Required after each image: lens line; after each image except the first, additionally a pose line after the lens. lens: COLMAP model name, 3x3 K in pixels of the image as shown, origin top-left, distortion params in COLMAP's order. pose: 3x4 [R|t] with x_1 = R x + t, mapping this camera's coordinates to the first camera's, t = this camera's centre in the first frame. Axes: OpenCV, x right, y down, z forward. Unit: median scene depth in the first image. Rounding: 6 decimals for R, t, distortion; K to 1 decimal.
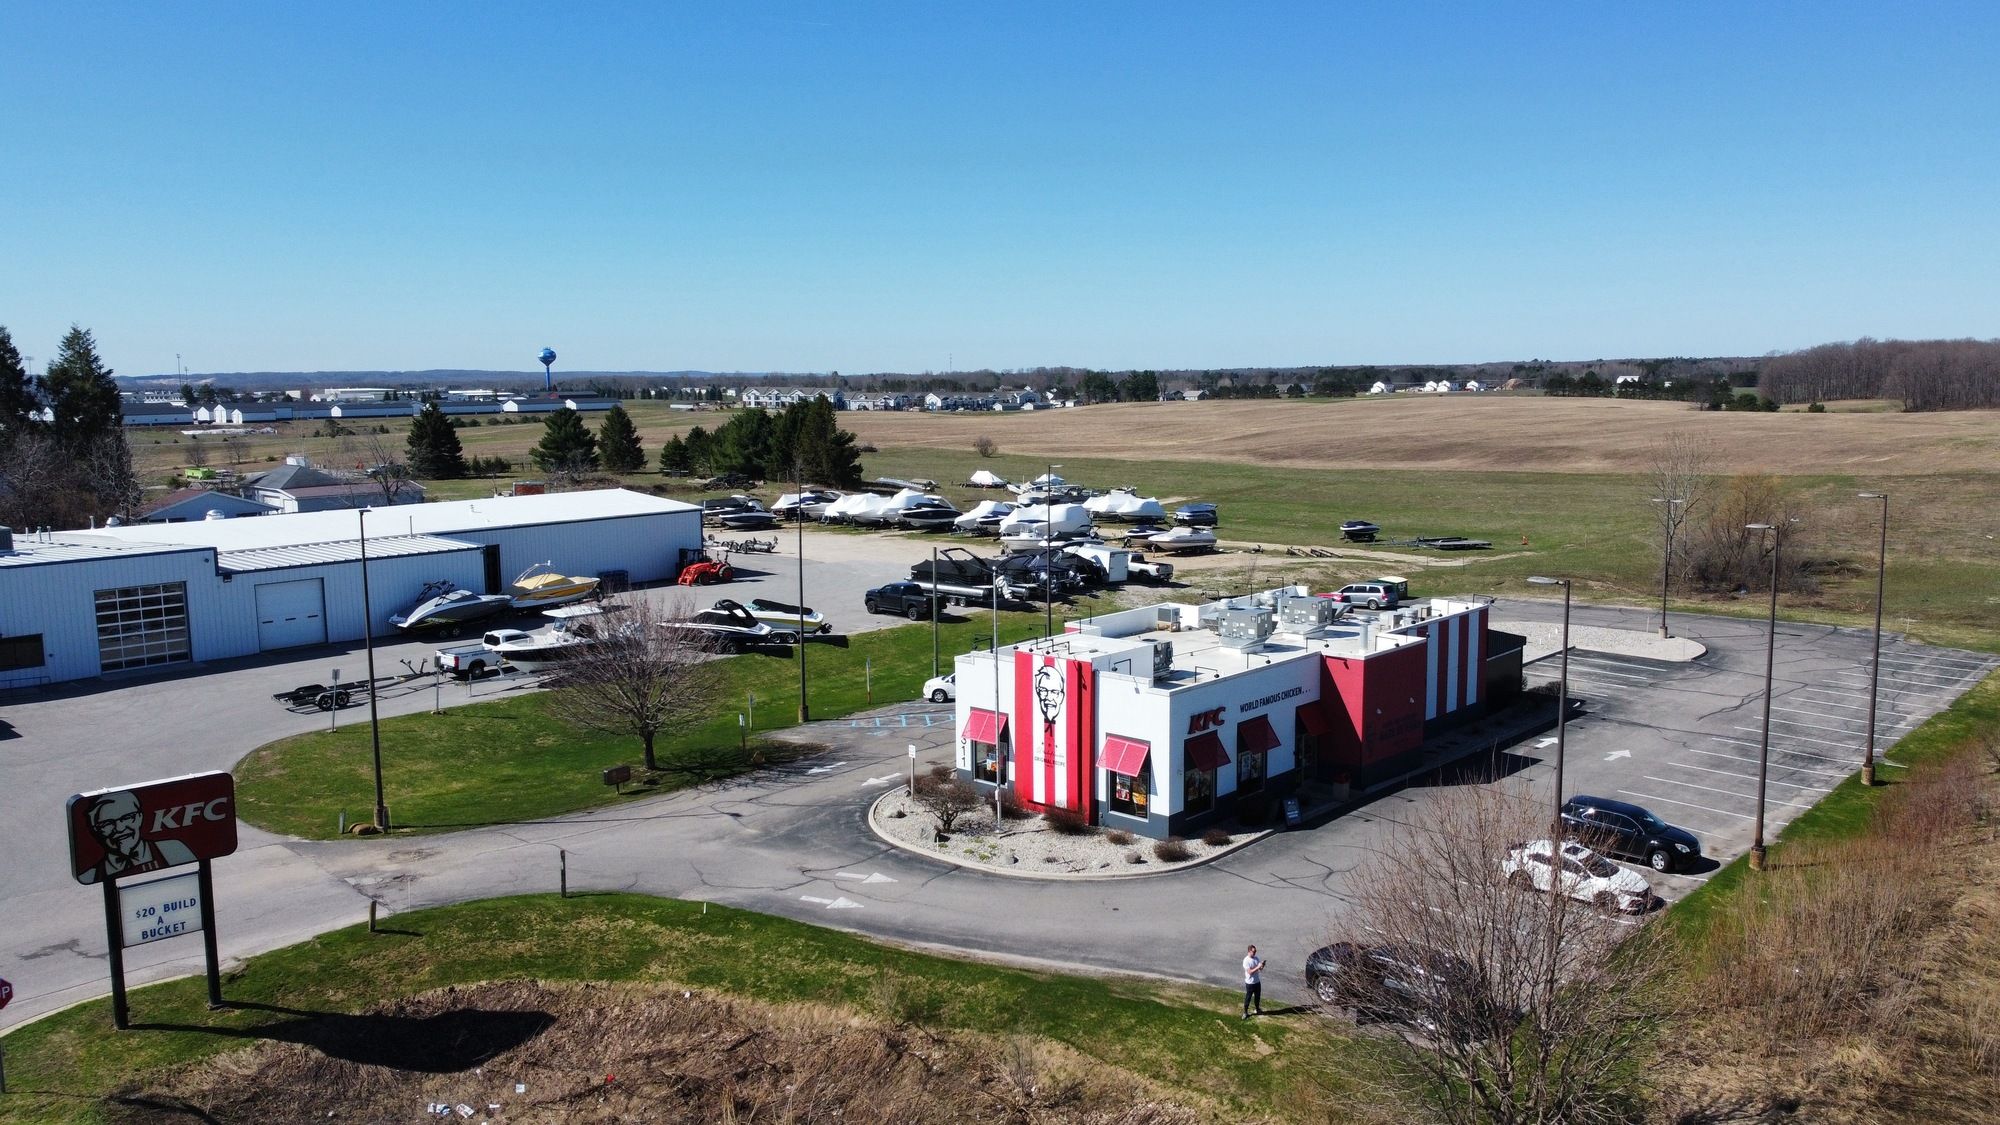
lens RADIAL K [[1505.6, 0, 1000.0], [0, 1505.6, 562.5], [0, 0, 1]] dist [0.005641, -0.005225]
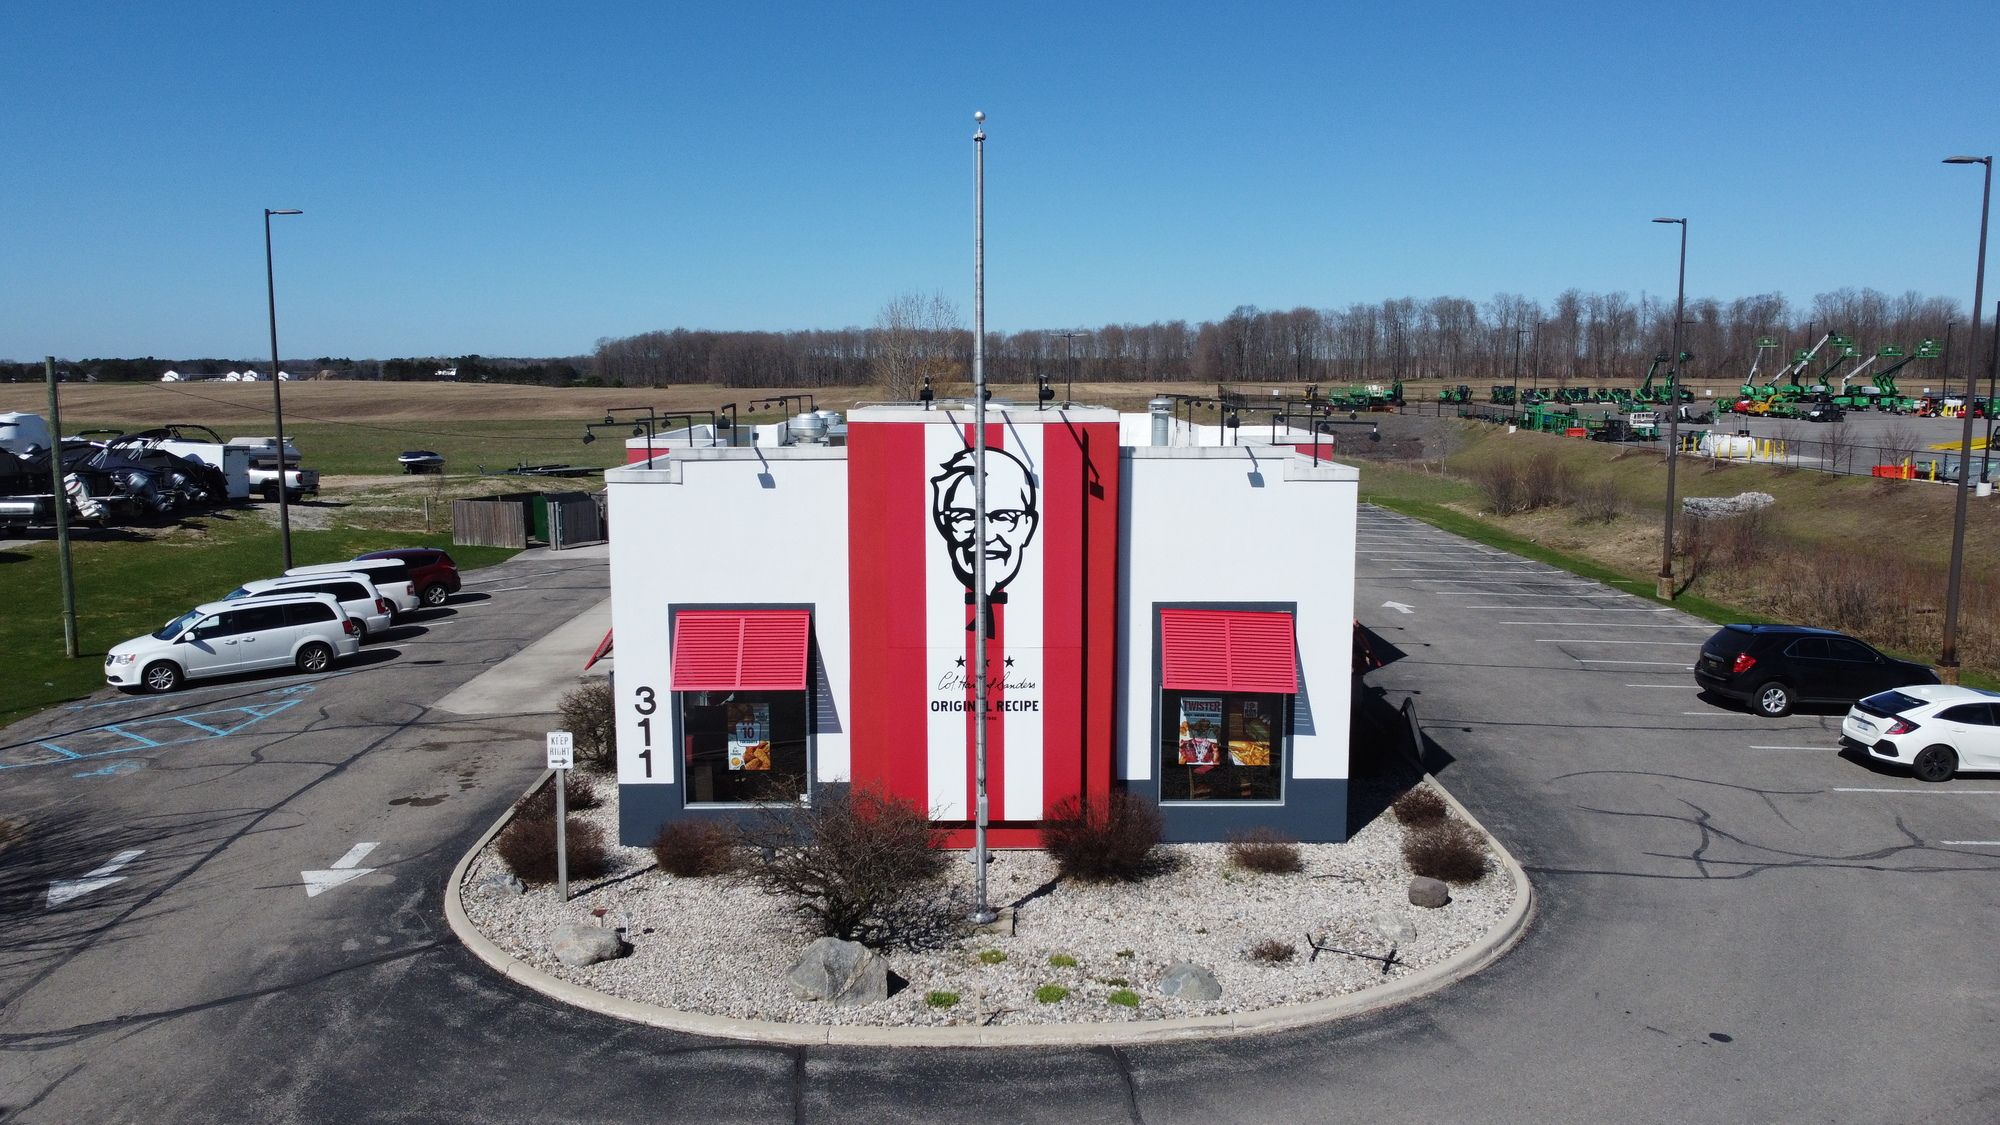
lens RADIAL K [[1505.6, 0, 1000.0], [0, 1505.6, 562.5], [0, 0, 1]] dist [0.005641, -0.005225]
pose [[0.724197, -0.075048, 0.685497, -0.222183], [0.076326, 0.996676, 0.028480, 0.086707], [-0.685356, 0.031696, 0.727518, 0.728755]]
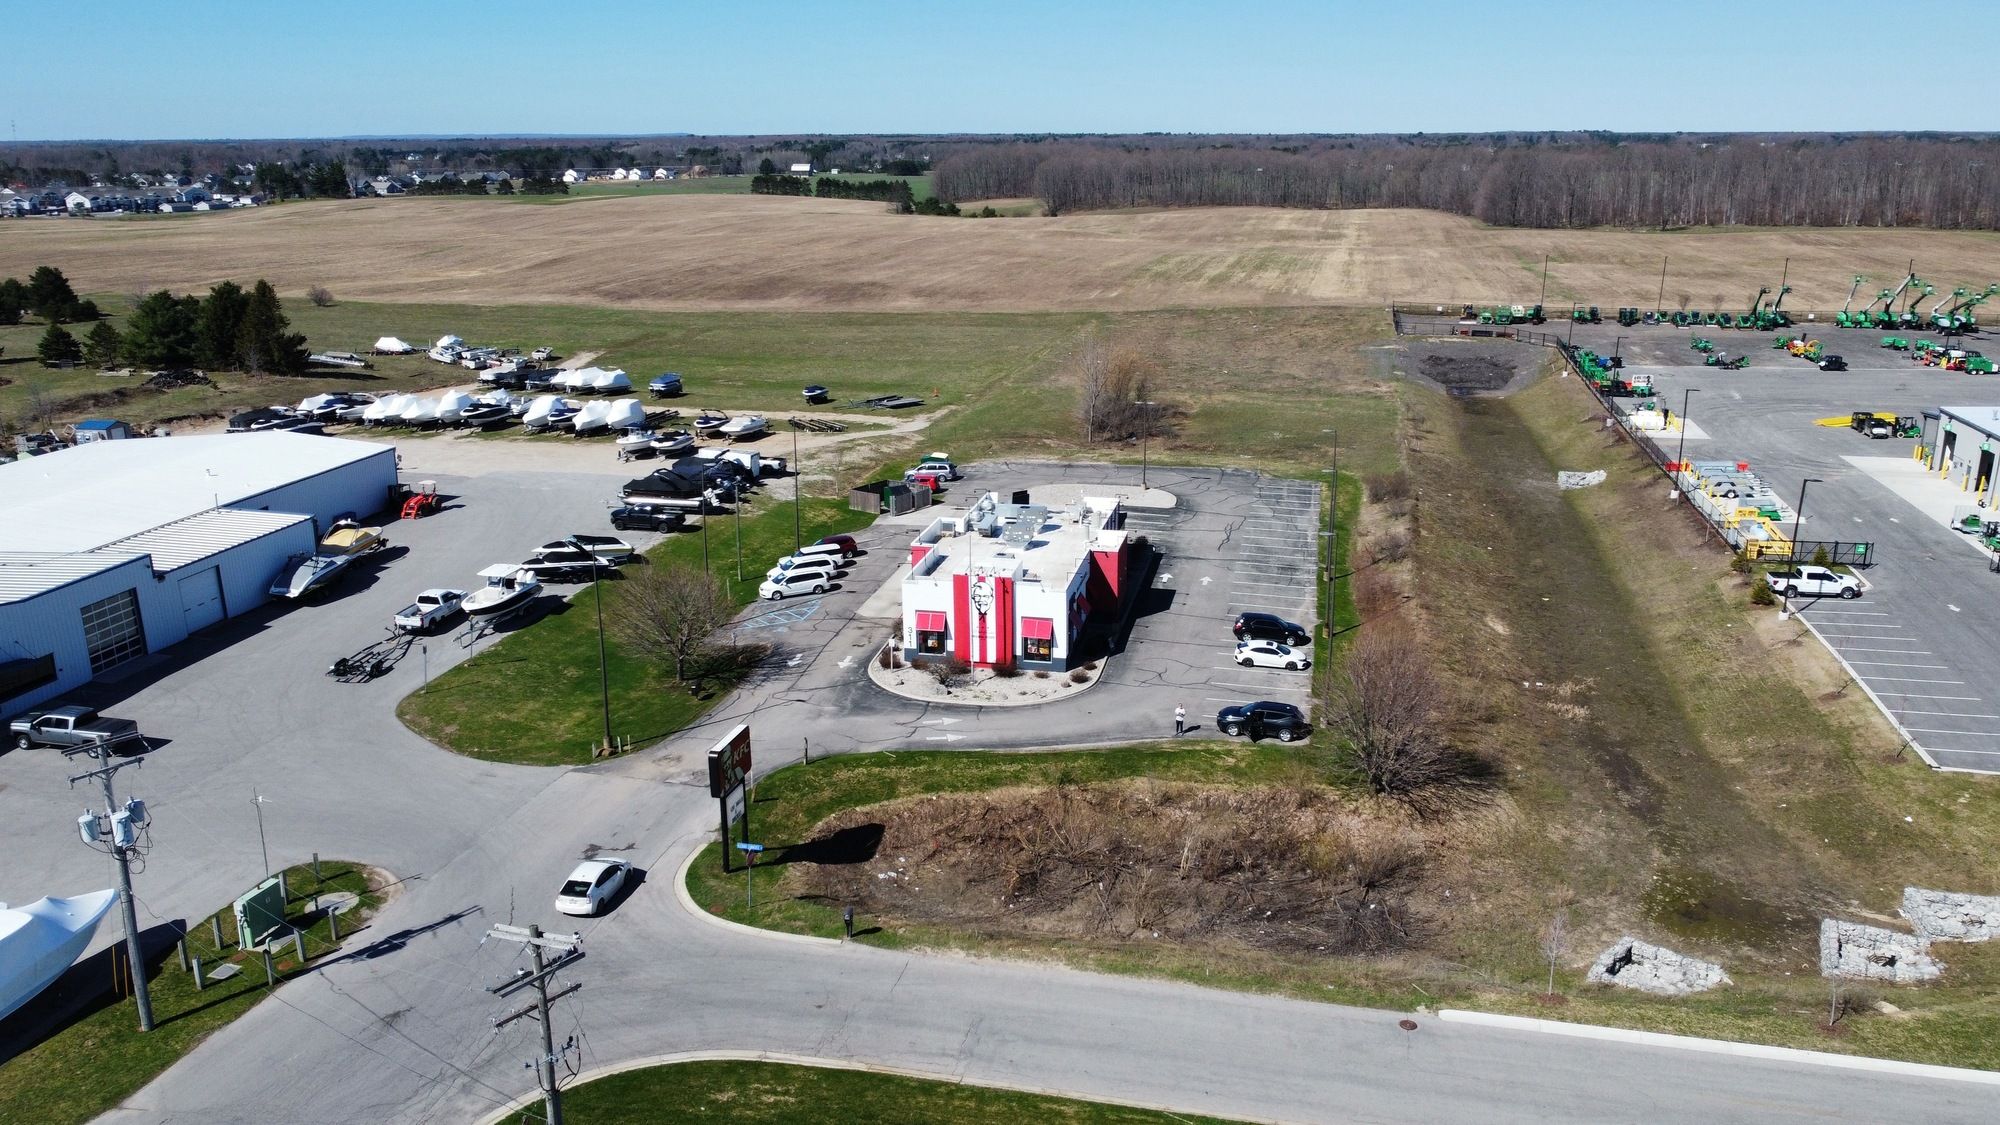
lens RADIAL K [[1505.6, 0, 1000.0], [0, 1505.6, 562.5], [0, 0, 1]] dist [0.005641, -0.005225]
pose [[0.857150, -0.129284, 0.498577, -0.790145], [0.054742, 0.985370, 0.161399, -0.224124], [-0.512149, -0.111051, 0.851687, -0.445007]]
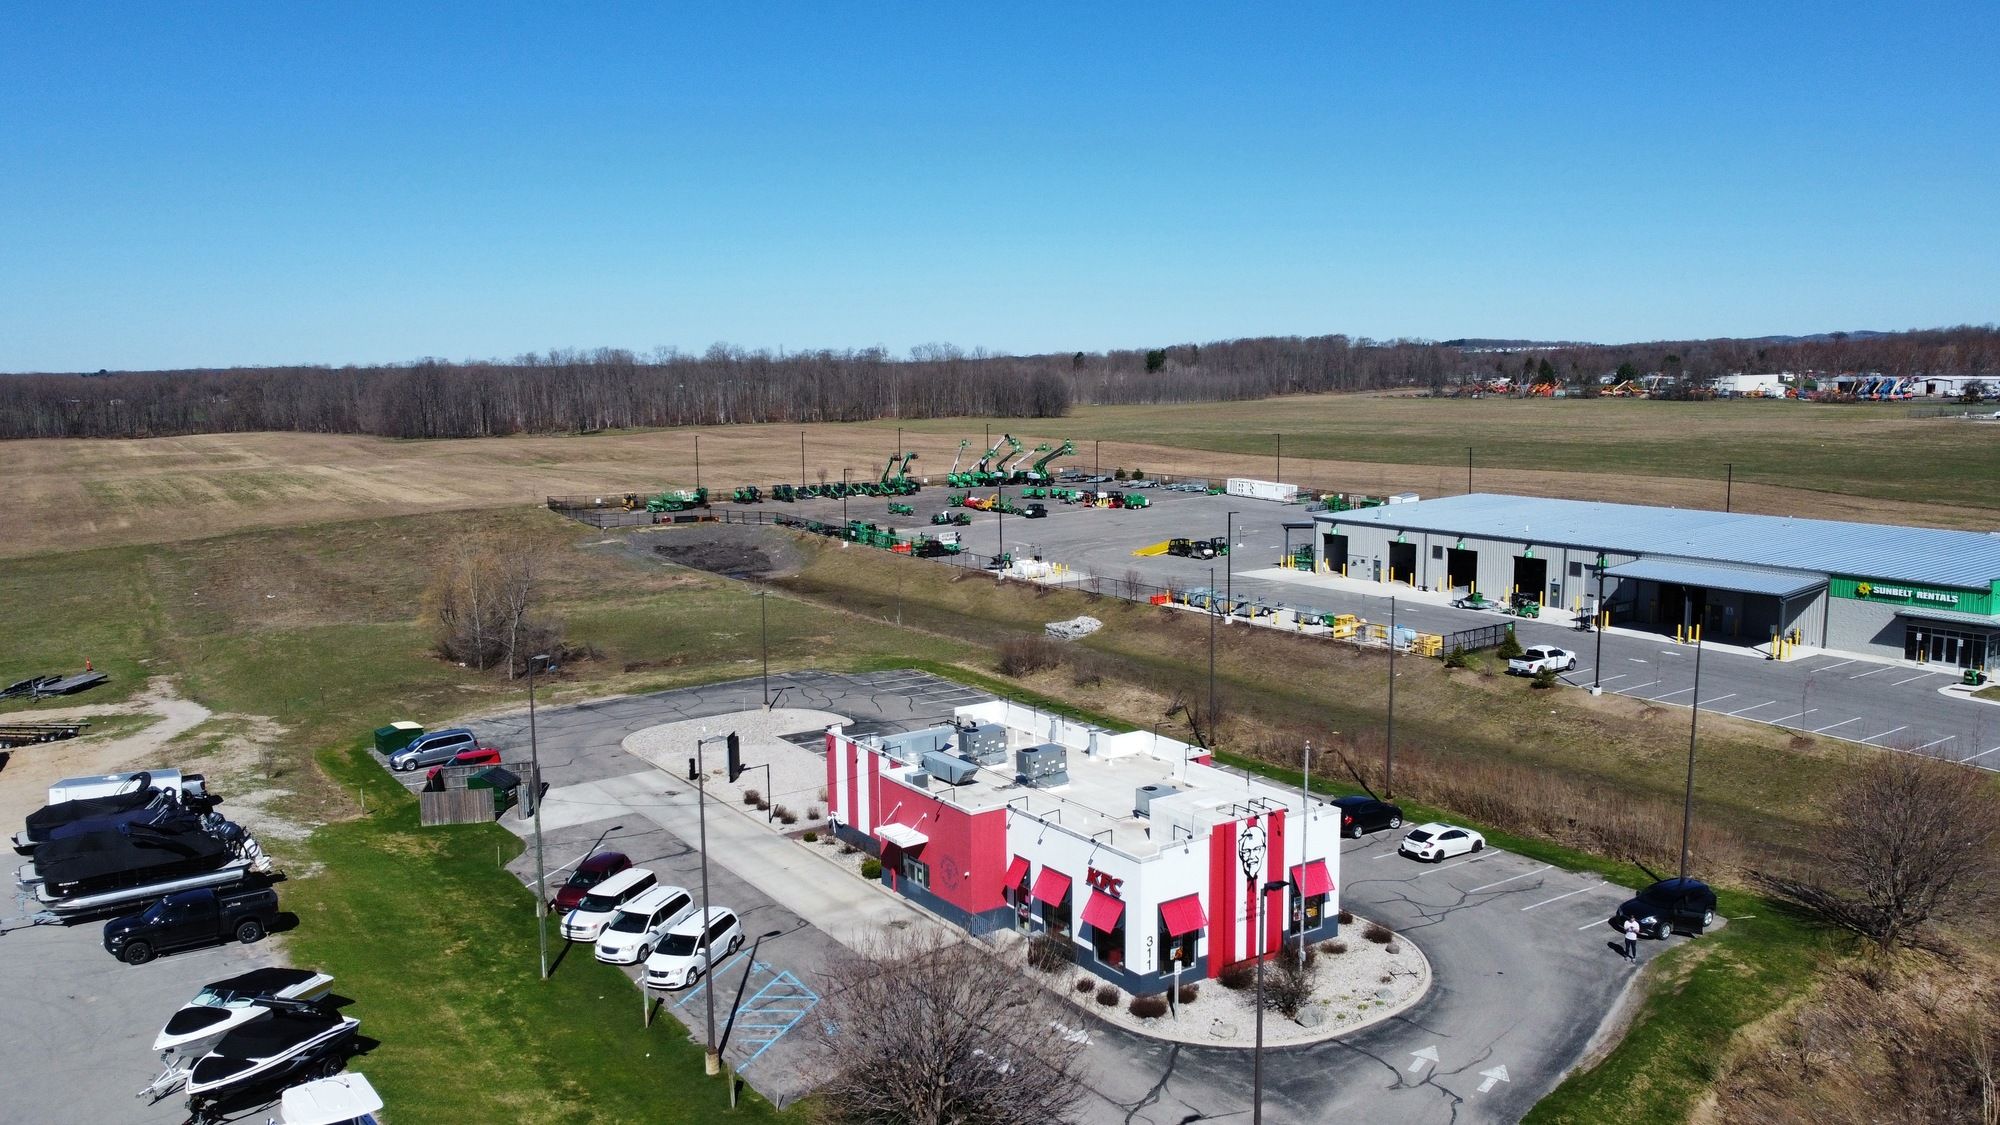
lens RADIAL K [[1505.6, 0, 1000.0], [0, 1505.6, 562.5], [0, 0, 1]] dist [0.005641, -0.005225]
pose [[0.218623, -0.117362, 0.968726, -0.999074], [0.132632, 0.987102, 0.089656, -0.229651], [-0.966754, 0.108883, 0.231370, 0.909012]]
